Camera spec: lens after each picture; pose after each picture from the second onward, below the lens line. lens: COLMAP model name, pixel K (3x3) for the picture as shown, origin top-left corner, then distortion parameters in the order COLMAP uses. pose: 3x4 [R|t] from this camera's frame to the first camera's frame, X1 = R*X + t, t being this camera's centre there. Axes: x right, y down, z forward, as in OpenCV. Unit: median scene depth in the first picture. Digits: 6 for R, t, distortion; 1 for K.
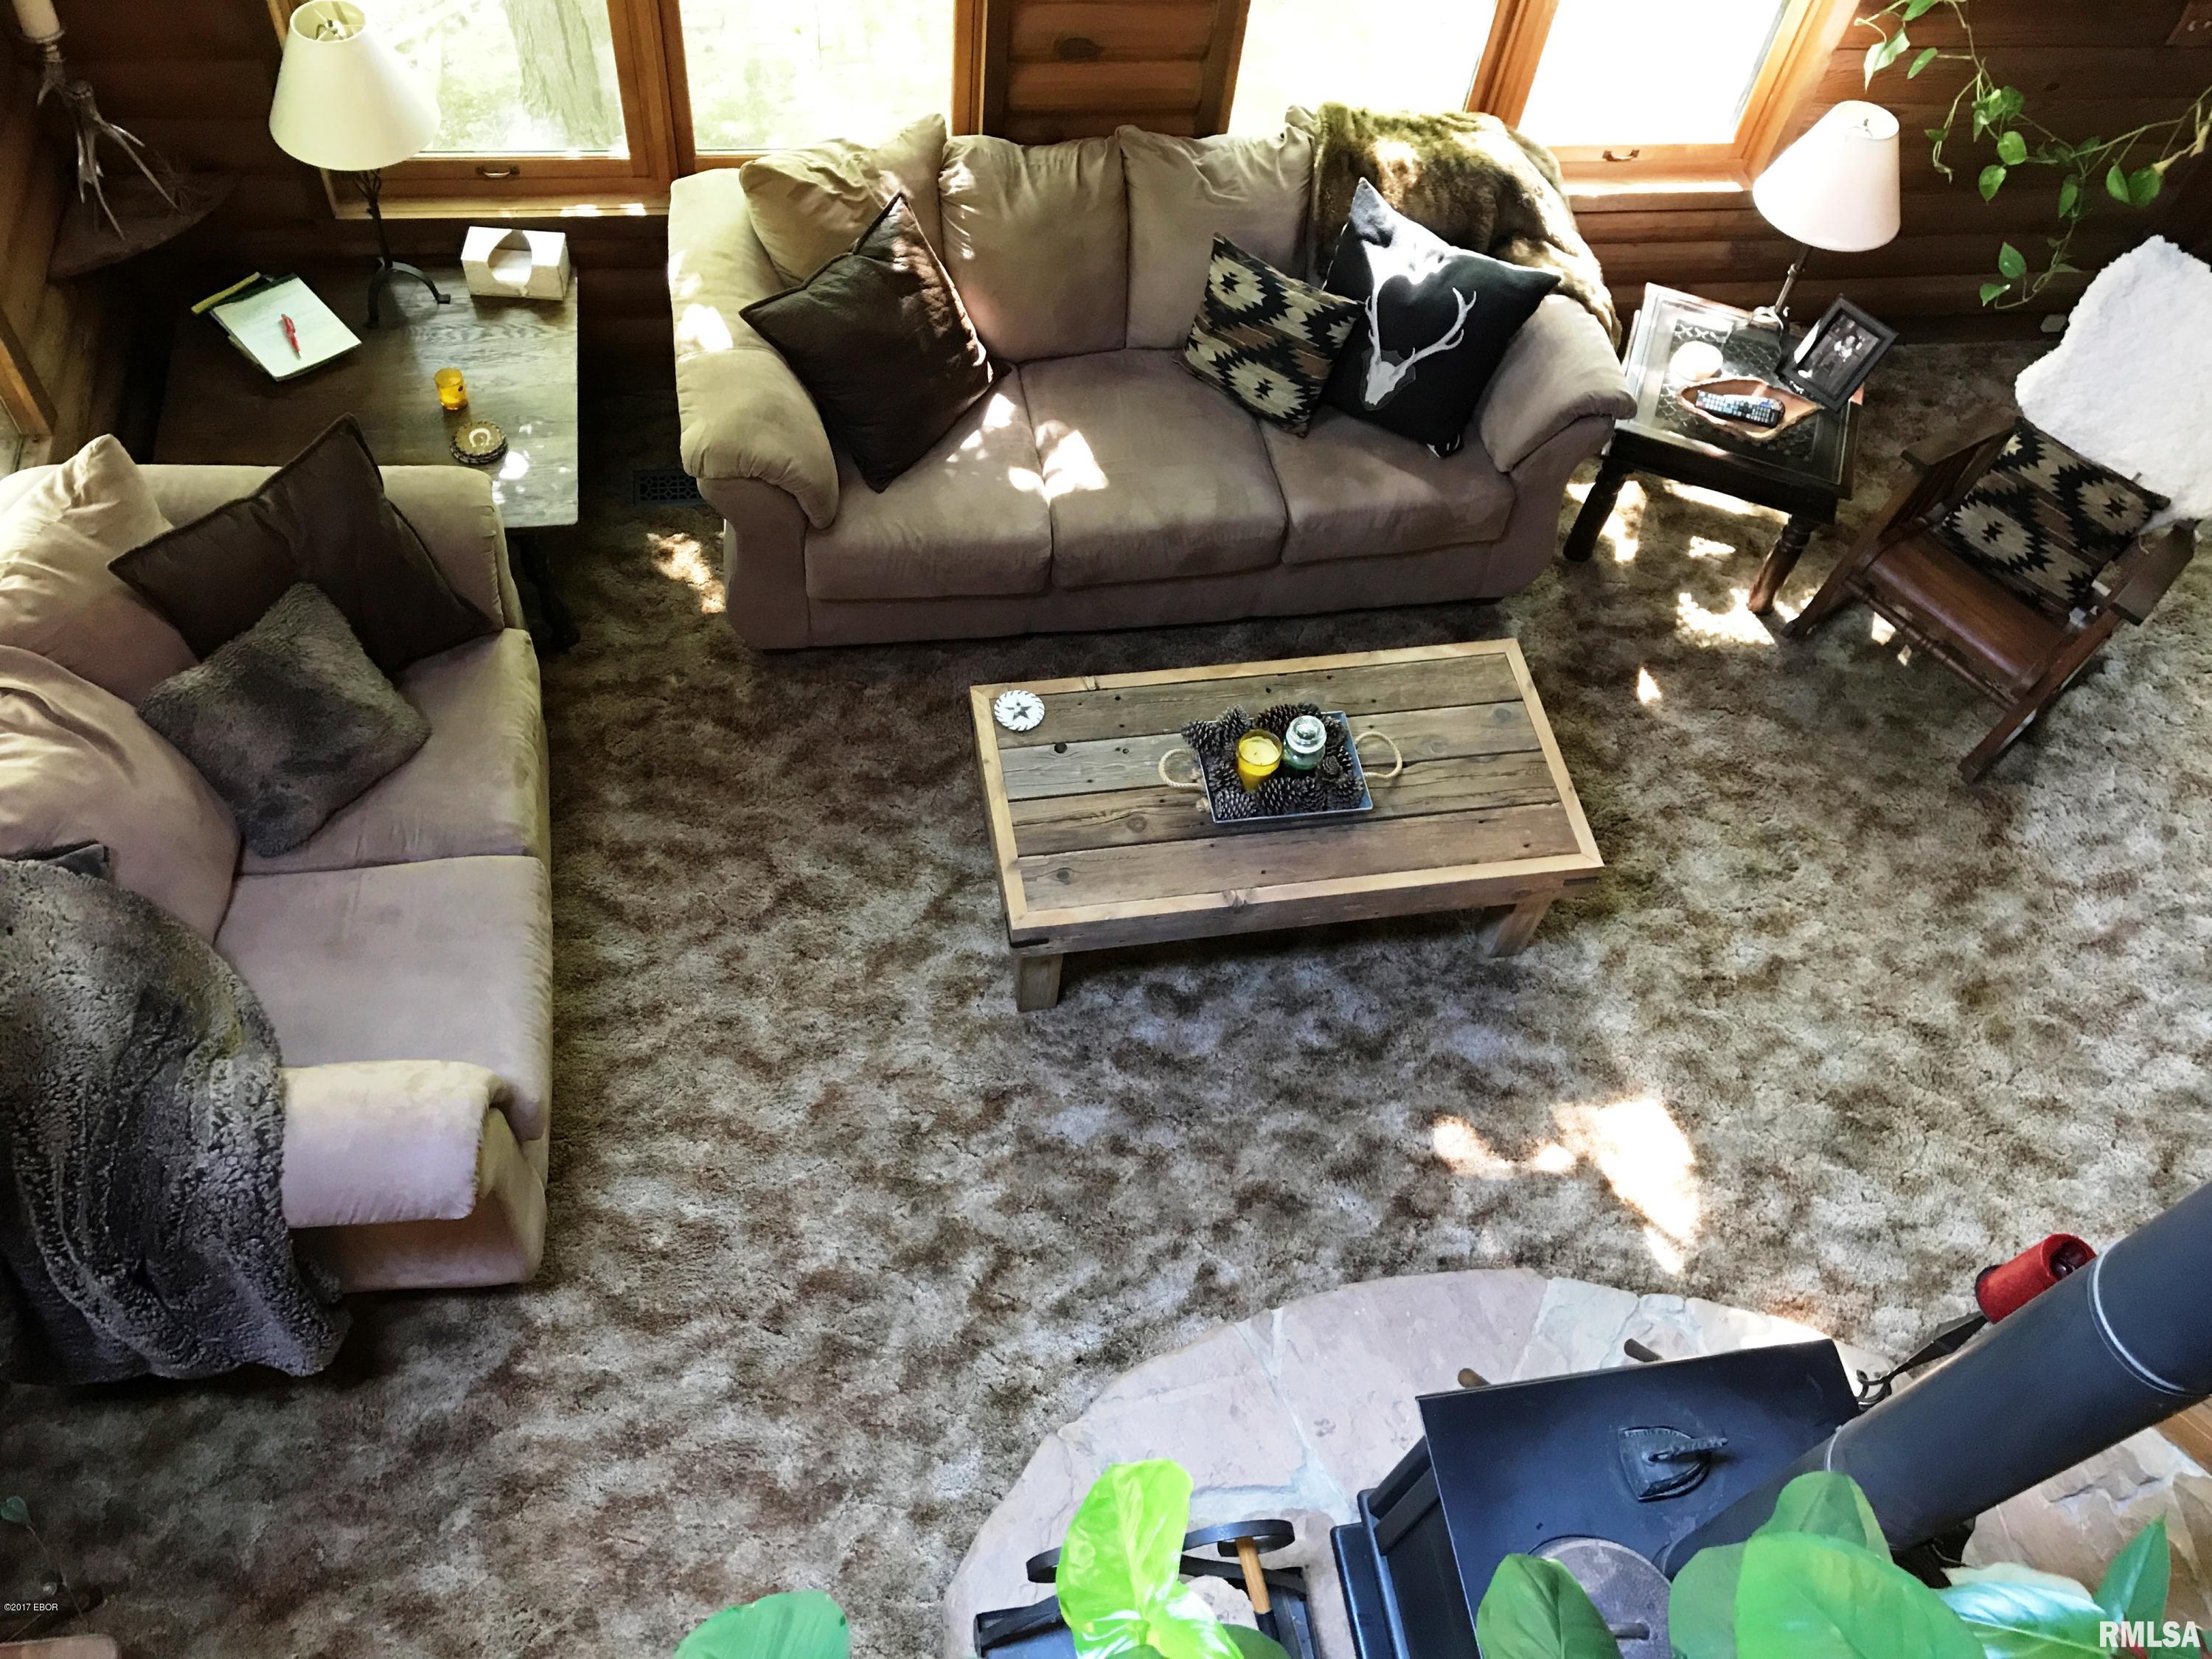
lens RADIAL K [[1827.9, 0, 1104.8], [0, 1827.9, 833.2], [0, 0, 1]] dist [0.016168, -0.004136]
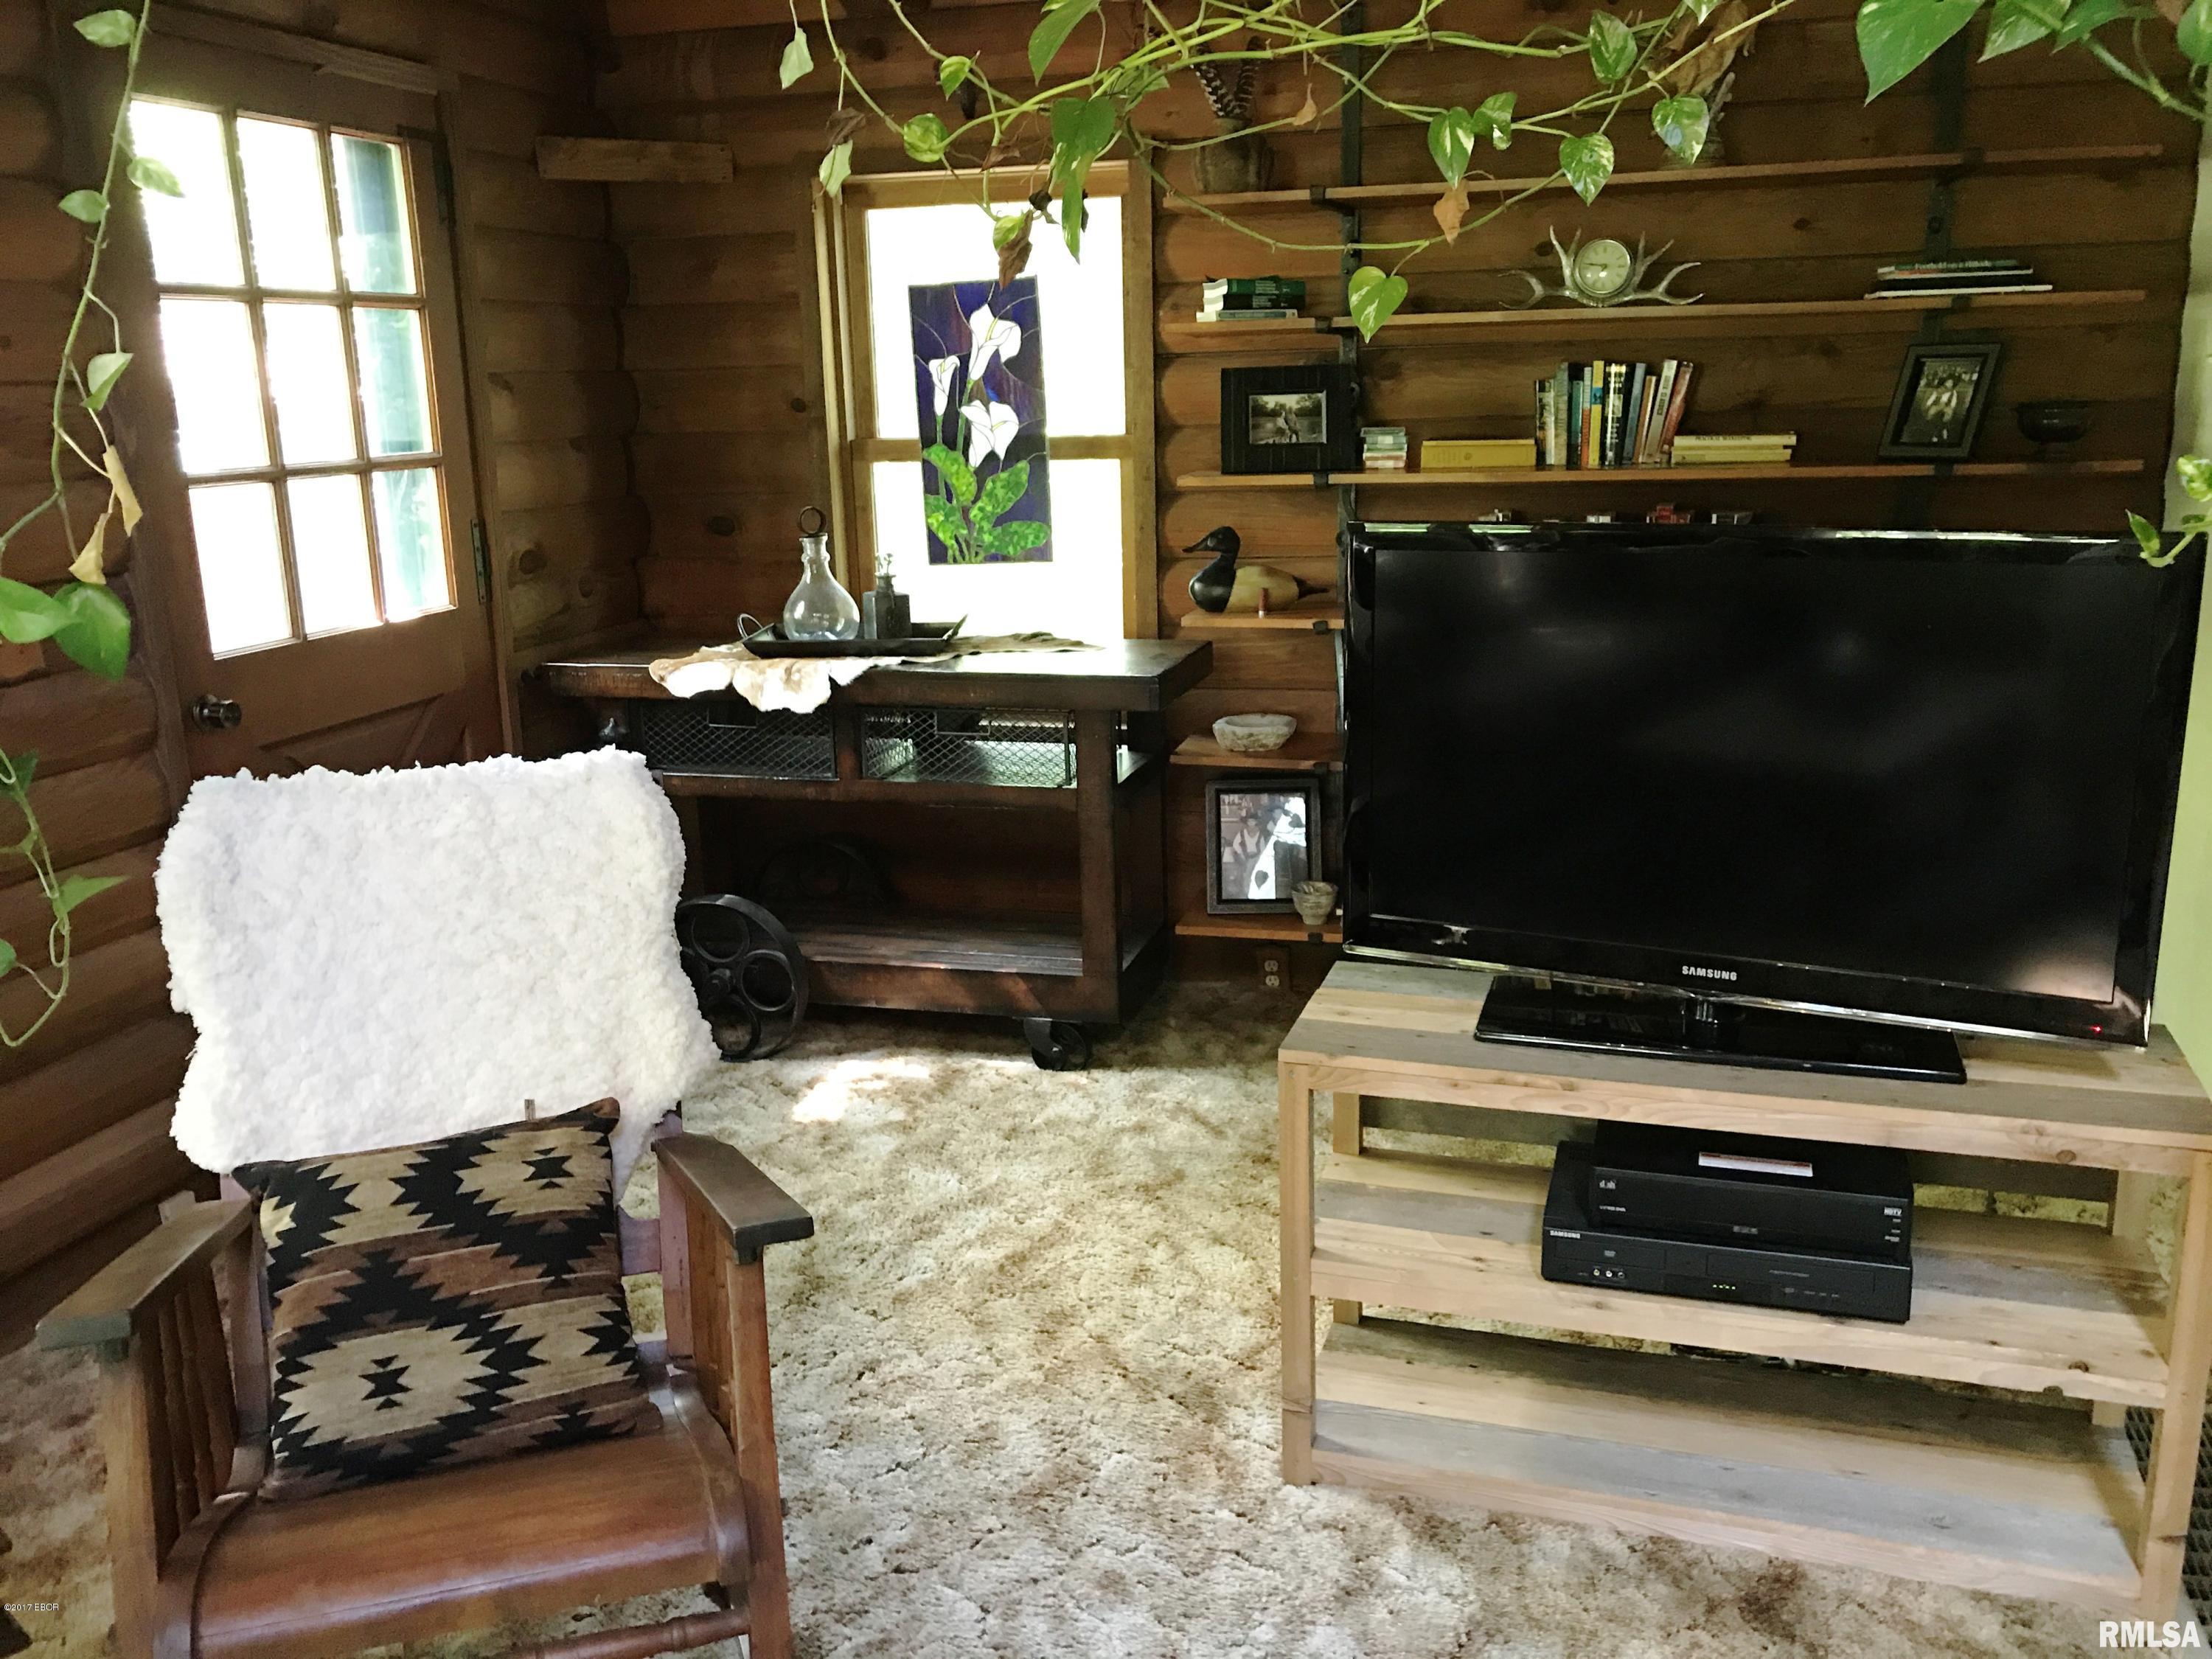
lens RADIAL K [[1827.9, 0, 1062.9], [0, 1827.9, 816.7], [0, 0, 1]] dist [0.016168, -0.004136]
pose [[0.424857, -0.317442, 0.847778, 0.247539], [0.790652, 0.586205, -0.176731, -0.046479], [-0.440870, 0.745382, 0.500039, 0.657038]]
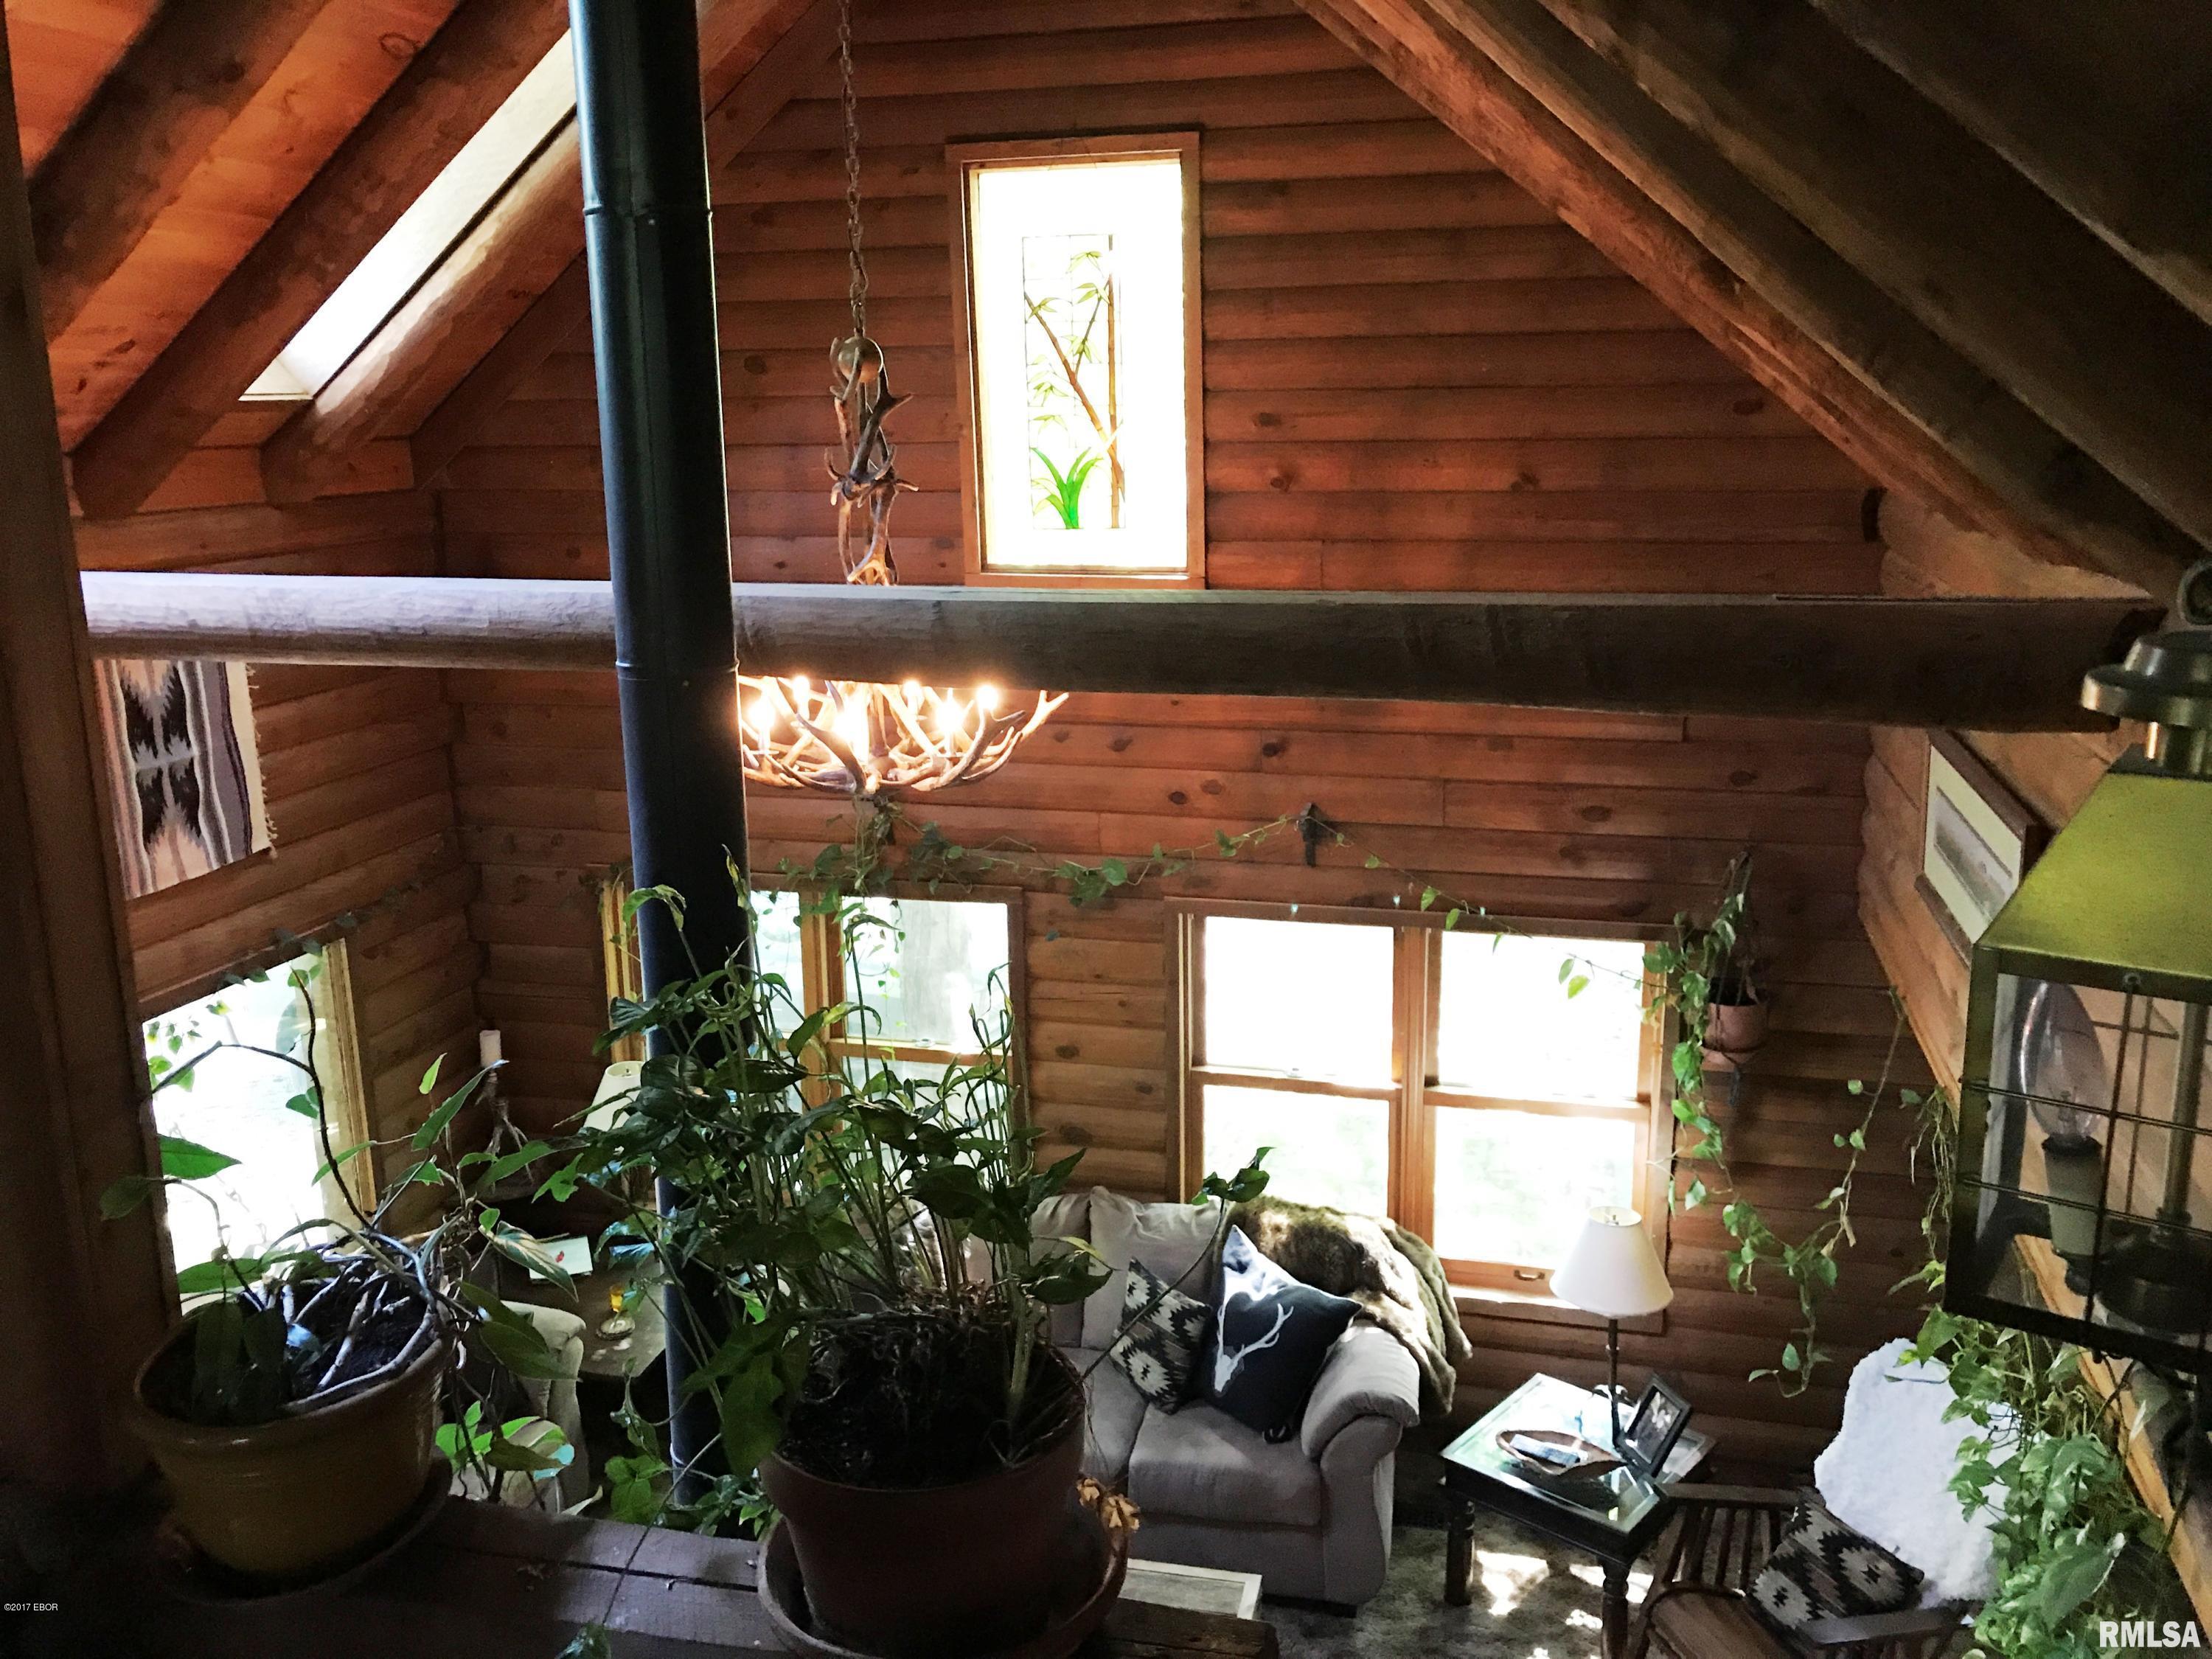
lens RADIAL K [[1827.9, 0, 1104.8], [0, 1827.9, 822.3], [0, 0, 1]] dist [0.016168, -0.004136]
pose [[0.908466, -0.015730, -0.417664, 0.604876], [-0.278120, 0.723186, -0.632179, 0.298478], [0.311993, 0.690474, 0.652615, -0.112655]]
